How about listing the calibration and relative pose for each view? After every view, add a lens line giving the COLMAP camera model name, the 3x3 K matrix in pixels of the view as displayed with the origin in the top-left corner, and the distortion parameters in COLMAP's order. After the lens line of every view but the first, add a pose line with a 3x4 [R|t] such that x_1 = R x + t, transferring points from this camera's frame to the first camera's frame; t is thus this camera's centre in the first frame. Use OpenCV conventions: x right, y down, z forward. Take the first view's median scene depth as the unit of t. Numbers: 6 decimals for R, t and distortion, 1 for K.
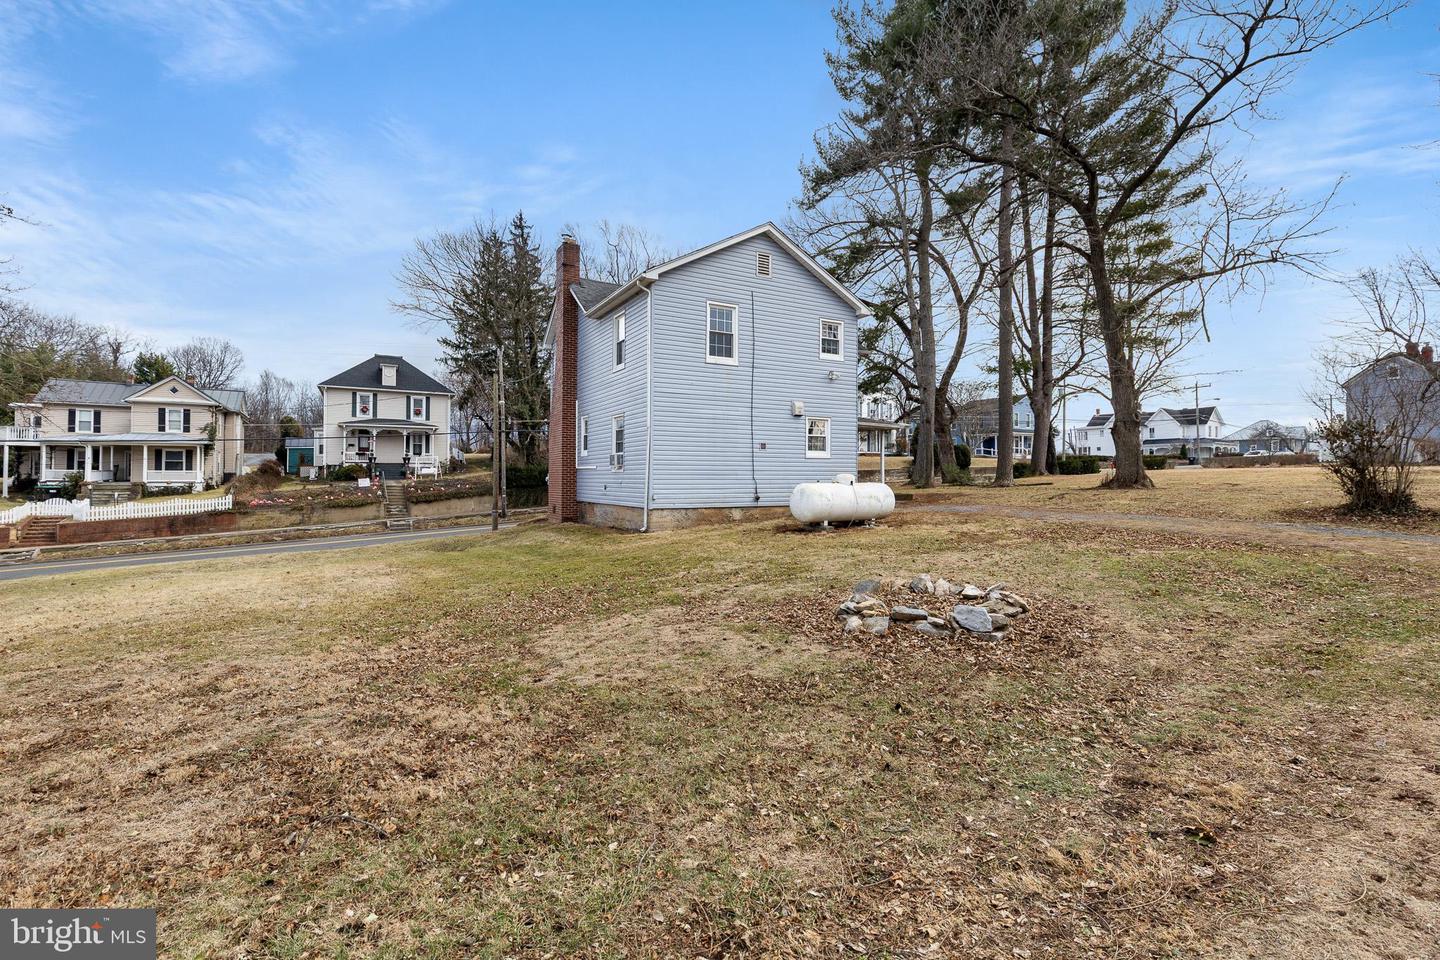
lens RADIAL K [[647.5, 0, 718.6], [0, 647.5, 474.8], [0, 0, 1]] dist [0.009059, -0.002701]
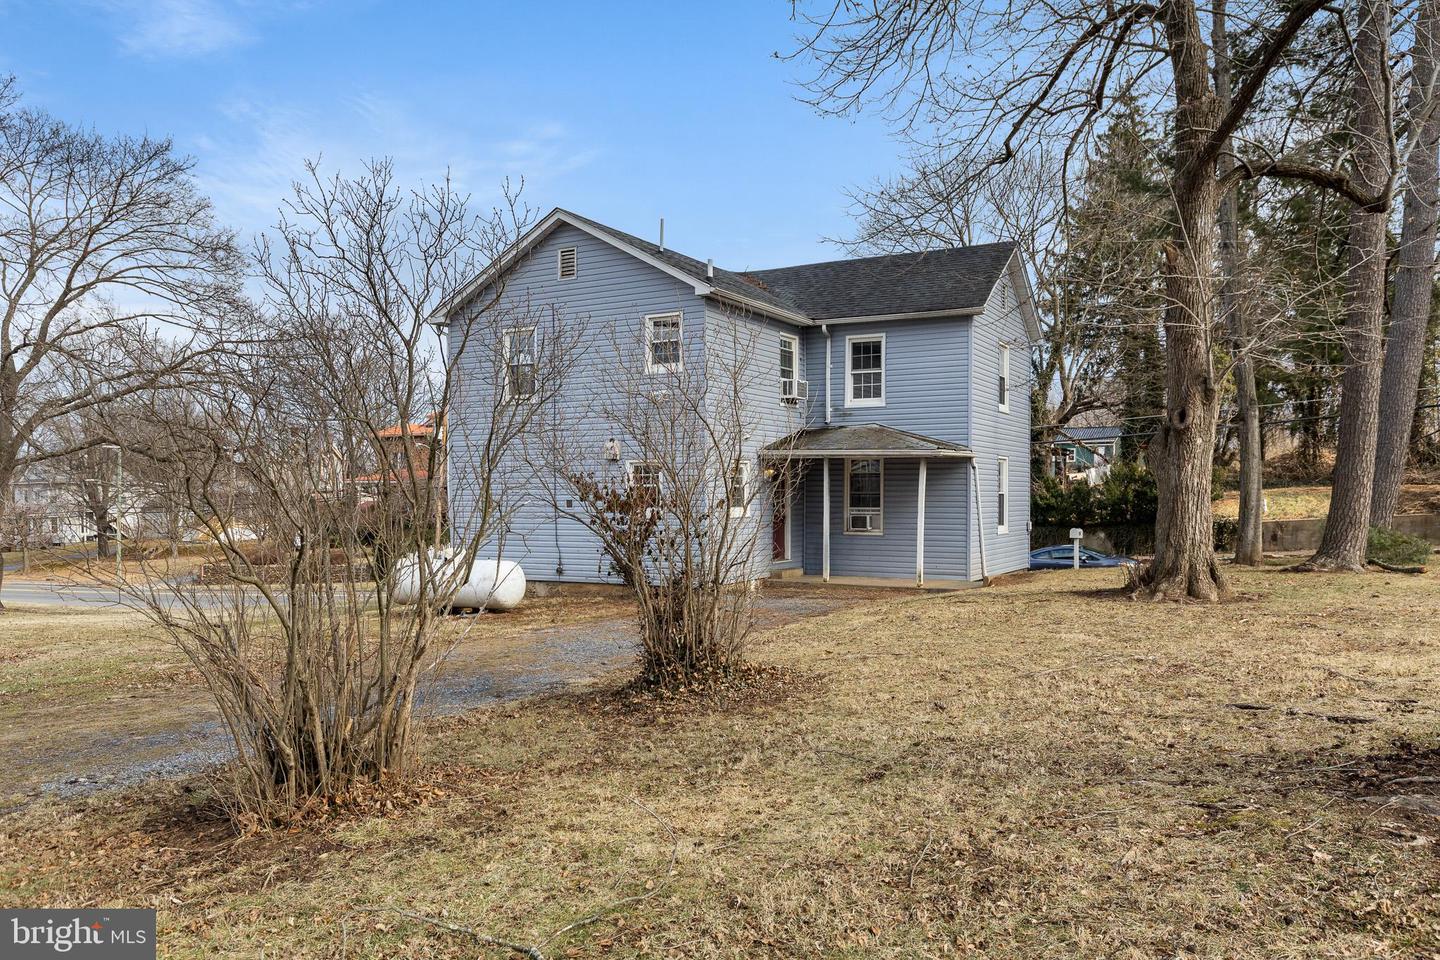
lens RADIAL K [[1042.4, 0, 713.5], [0, 1042.4, 530.6], [0, 0, 1]] dist [-0.000276, 0.000579]
pose [[0.519775, 0.024330, -0.853957, 0.586455], [0.011551, 0.999303, 0.035501, -0.026216], [0.854225, -0.028317, 0.519132, 0.245169]]
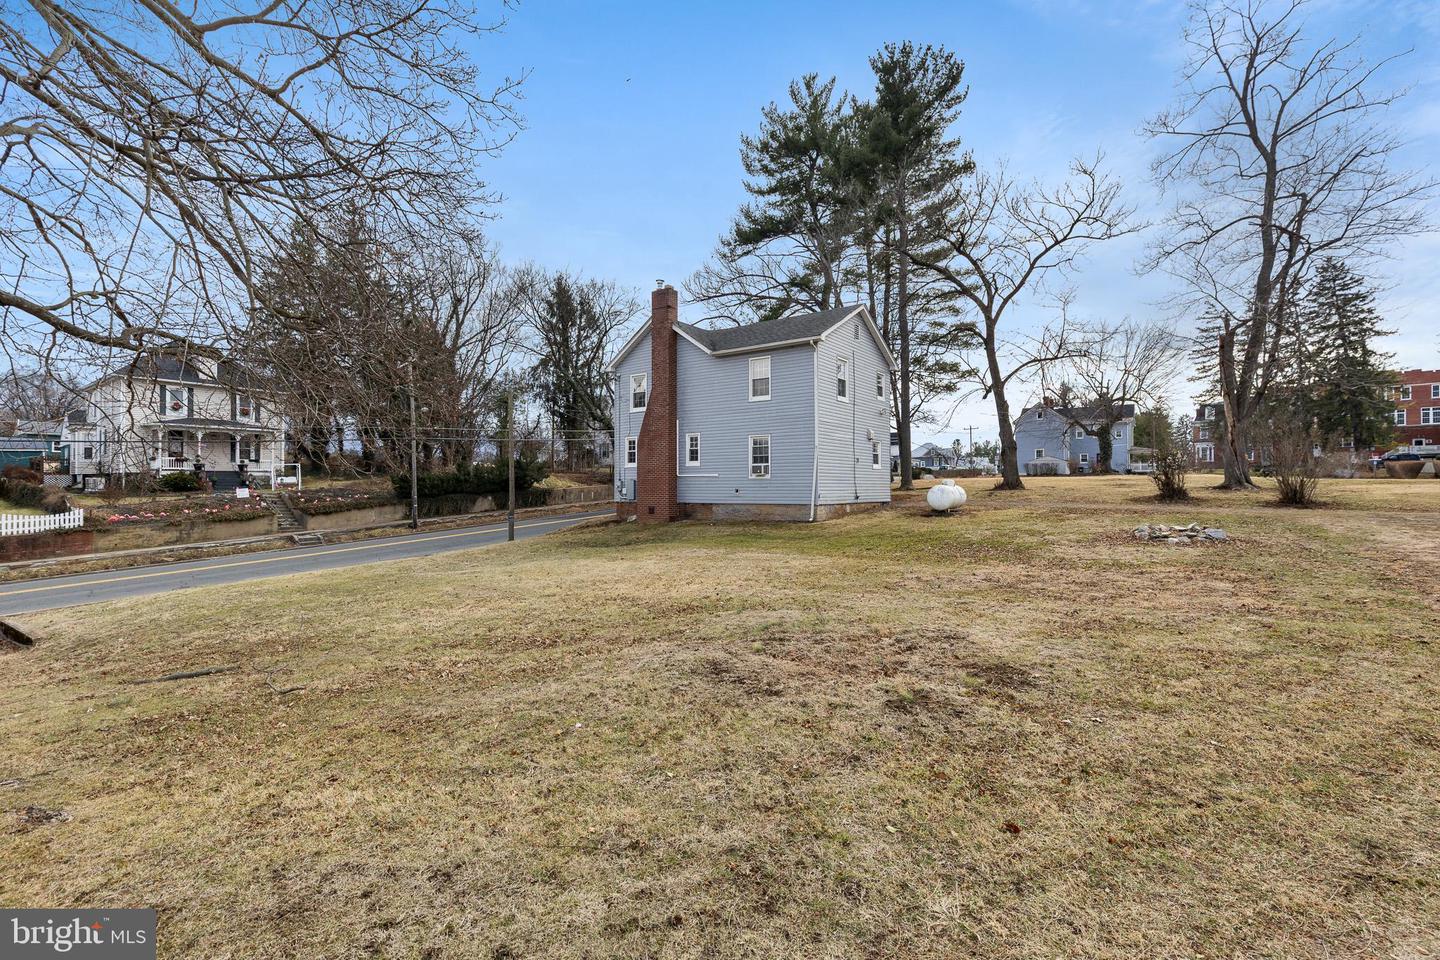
lens RADIAL K [[647.5, 0, 713.0], [0, 647.5, 487.8], [0, 0, 1]] dist [0.009059, -0.002701]
pose [[0.906630, -0.005339, 0.421893, -0.396136], [0.003659, 0.999982, 0.004793, 0.003498], [-0.421911, -0.002802, 0.906633, -0.073255]]
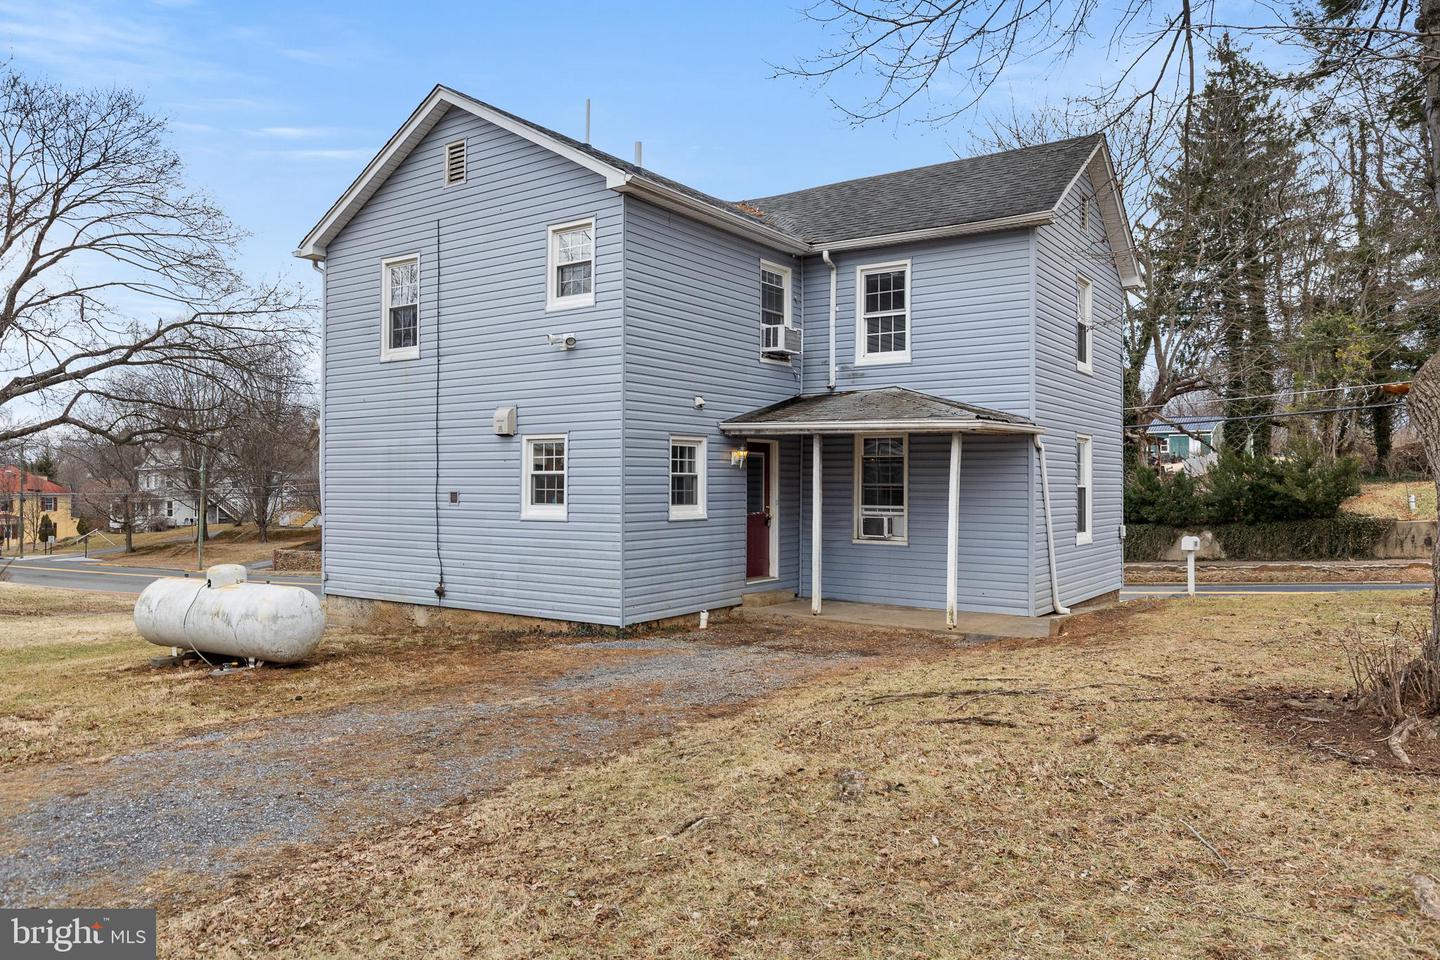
lens RADIAL K [[980.3, 0, 721.0], [0, 980.3, 474.3], [0, 0, 1]] dist [-0.004692, -0.002925]
pose [[0.438902, -0.010403, -0.898474, 0.439206], [0.004608, 0.999946, -0.009327, -0.026585], [0.898523, -0.000046, 0.438927, 0.407765]]
